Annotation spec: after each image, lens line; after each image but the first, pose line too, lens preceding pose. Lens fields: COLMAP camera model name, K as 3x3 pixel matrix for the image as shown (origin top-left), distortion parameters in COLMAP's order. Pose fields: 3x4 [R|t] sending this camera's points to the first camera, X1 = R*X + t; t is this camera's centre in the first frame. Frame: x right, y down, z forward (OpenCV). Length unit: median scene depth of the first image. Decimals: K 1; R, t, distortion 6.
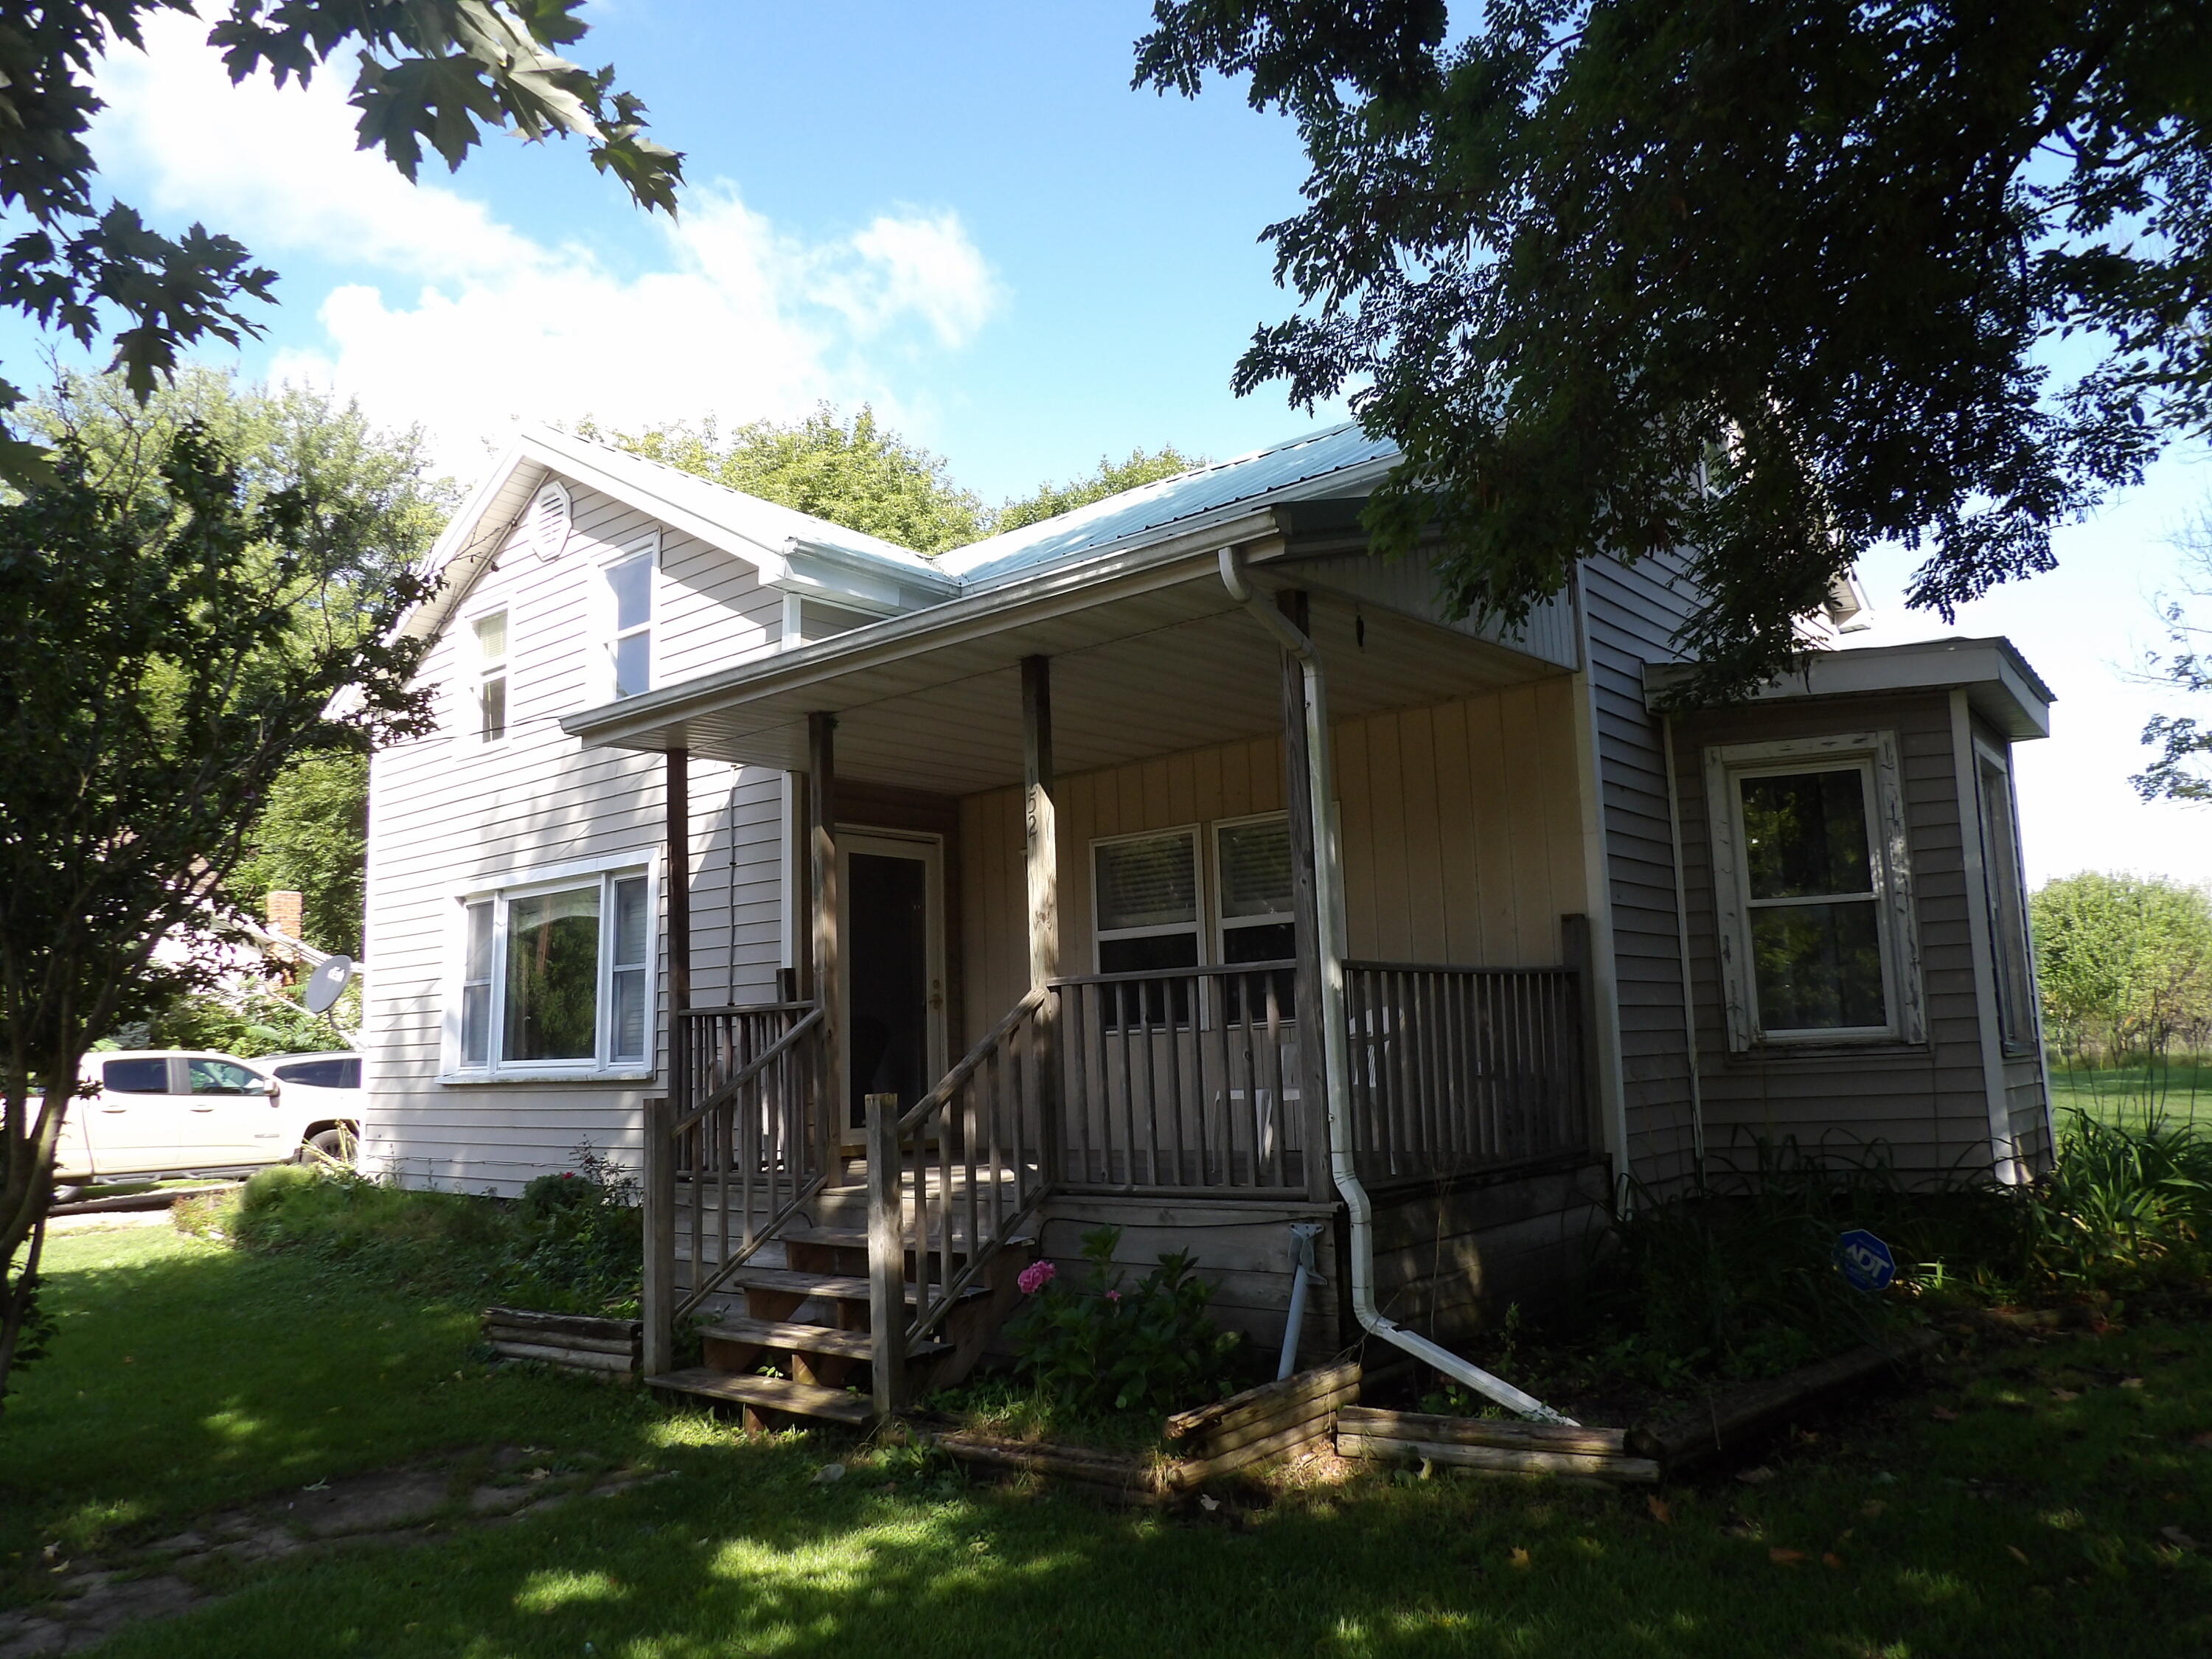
lens RADIAL K [[1577.7, 0, 1108.8], [0, 1577.7, 826.6], [0, 0, 1]] dist [0.004948, 0.007179]
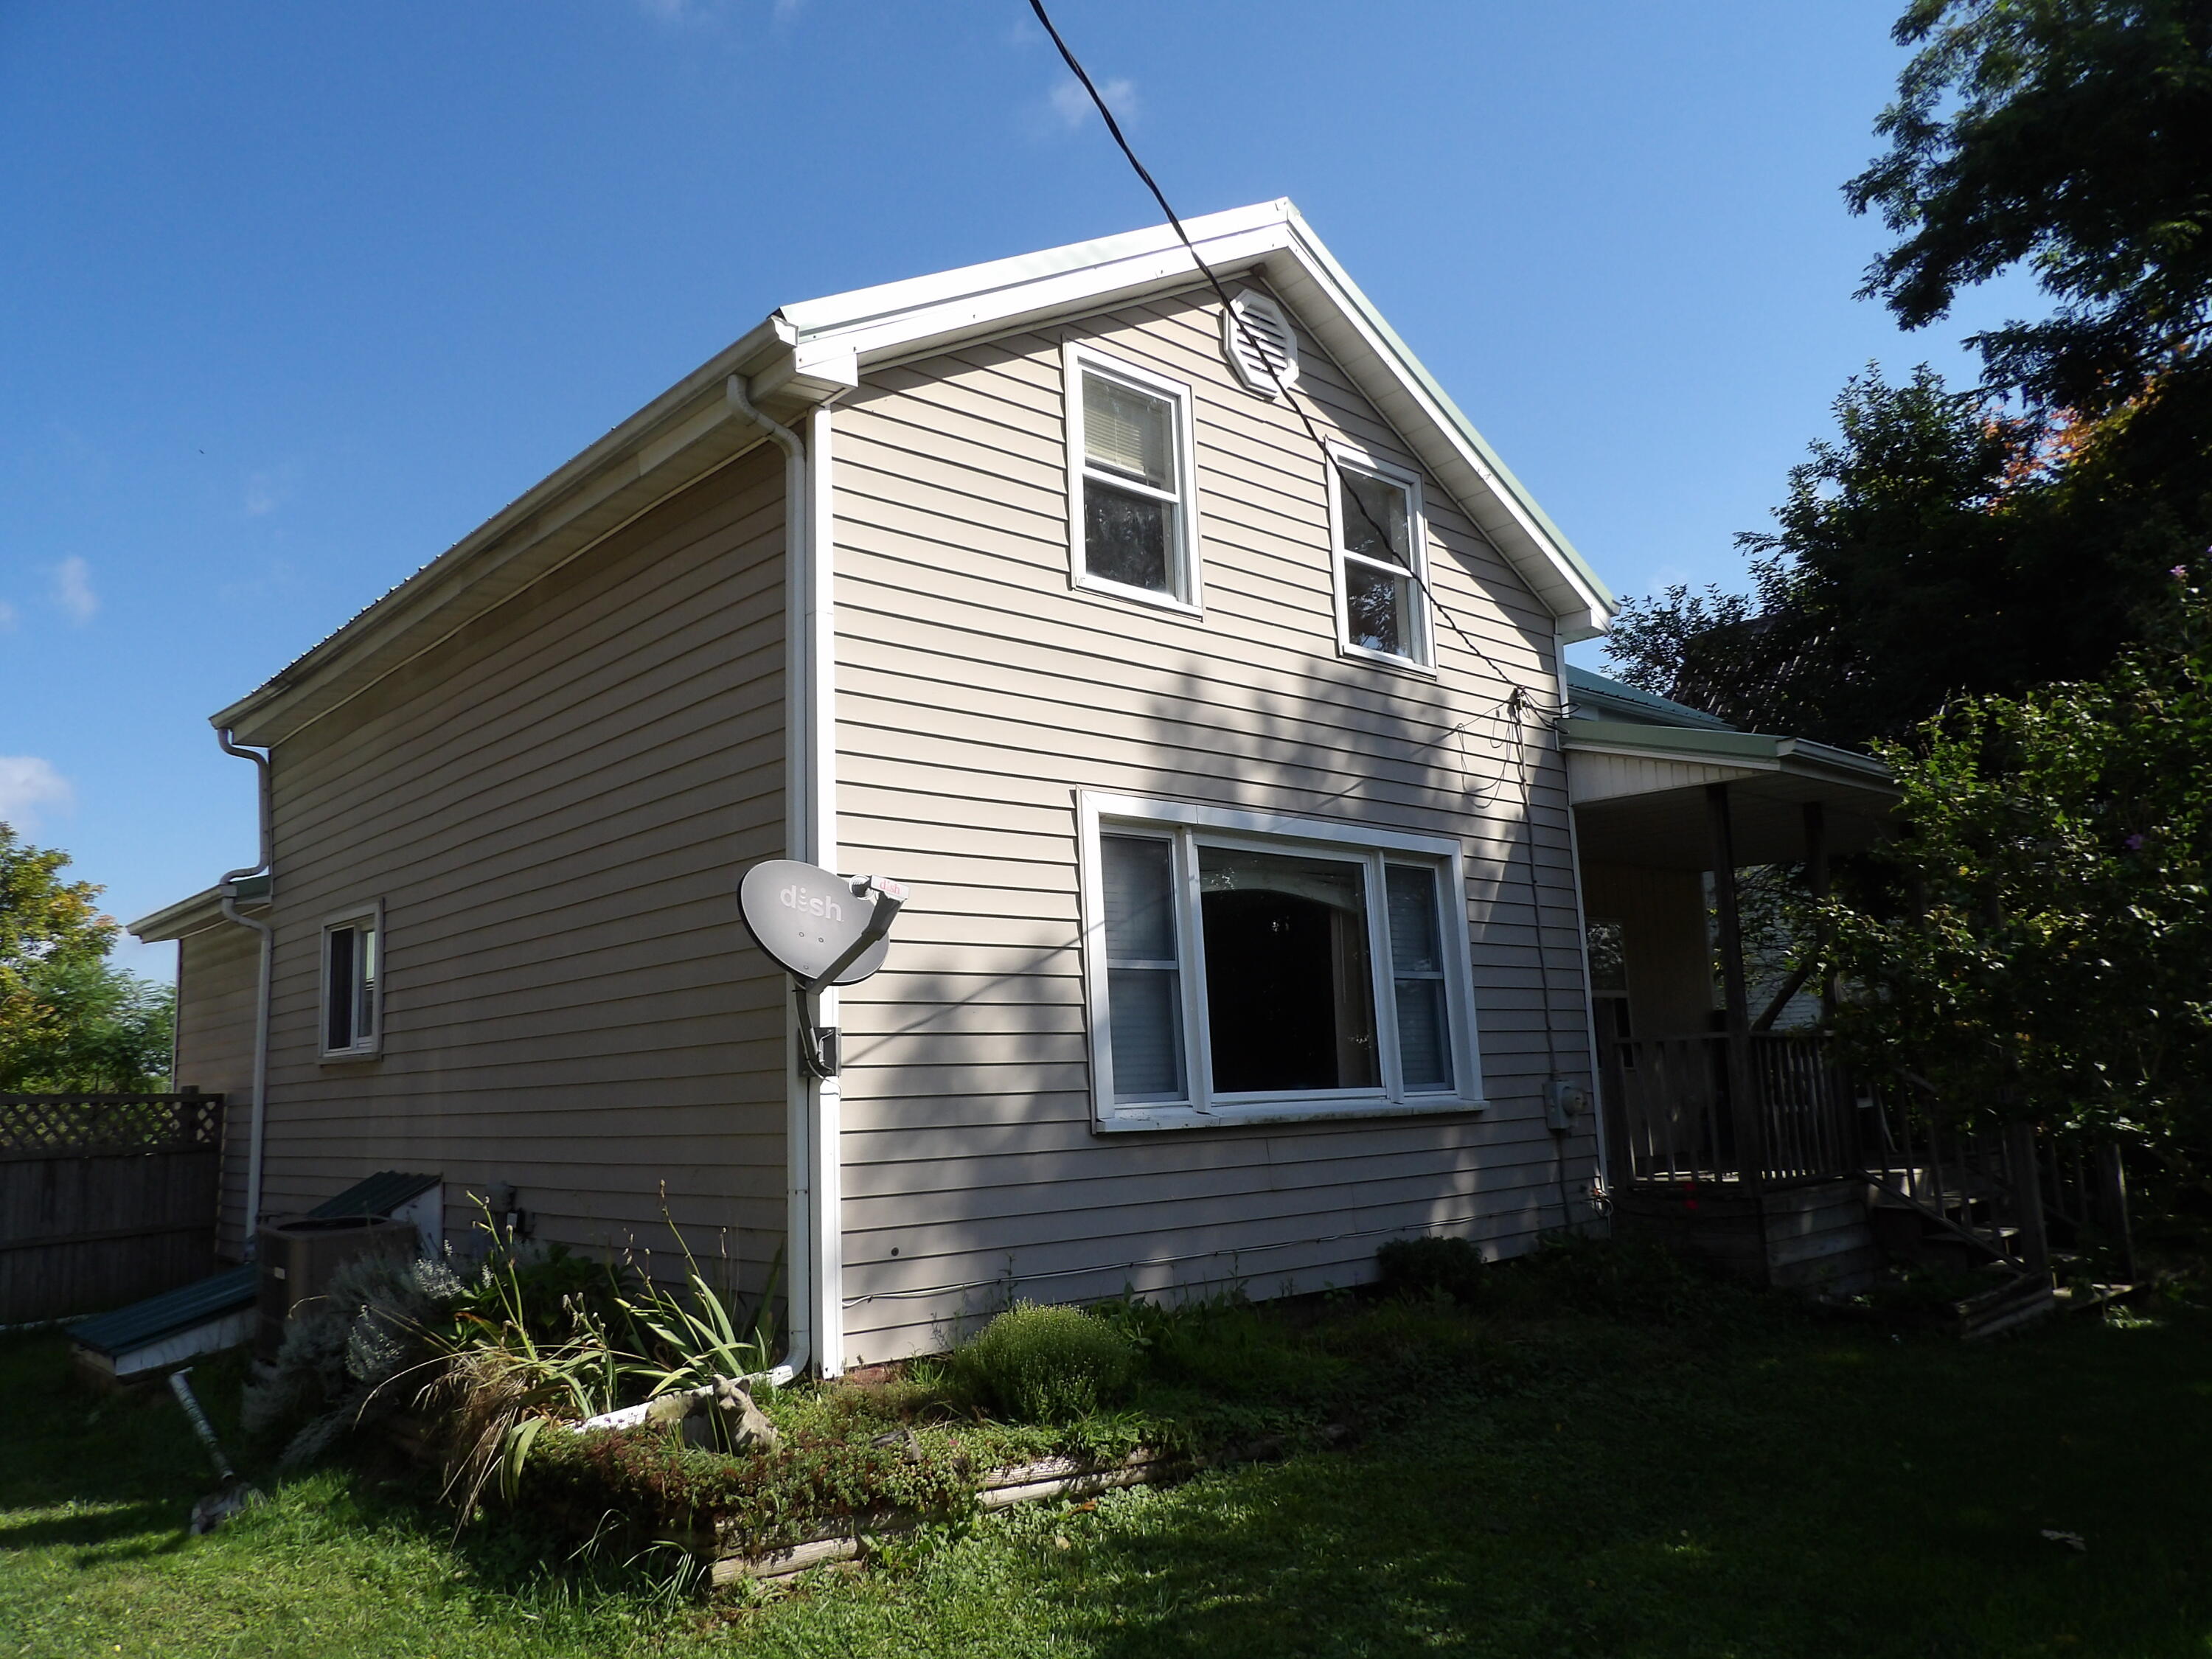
lens RADIAL K [[1577.7, 0, 1103.9], [0, 1577.7, 834.5], [0, 0, 1]] dist [0.004948, 0.007179]
pose [[0.137659, 0.188941, 0.972292, -1.063196], [-0.104798, 0.978906, -0.175388, 0.167189], [-0.984920, -0.077750, 0.154556, 0.978122]]
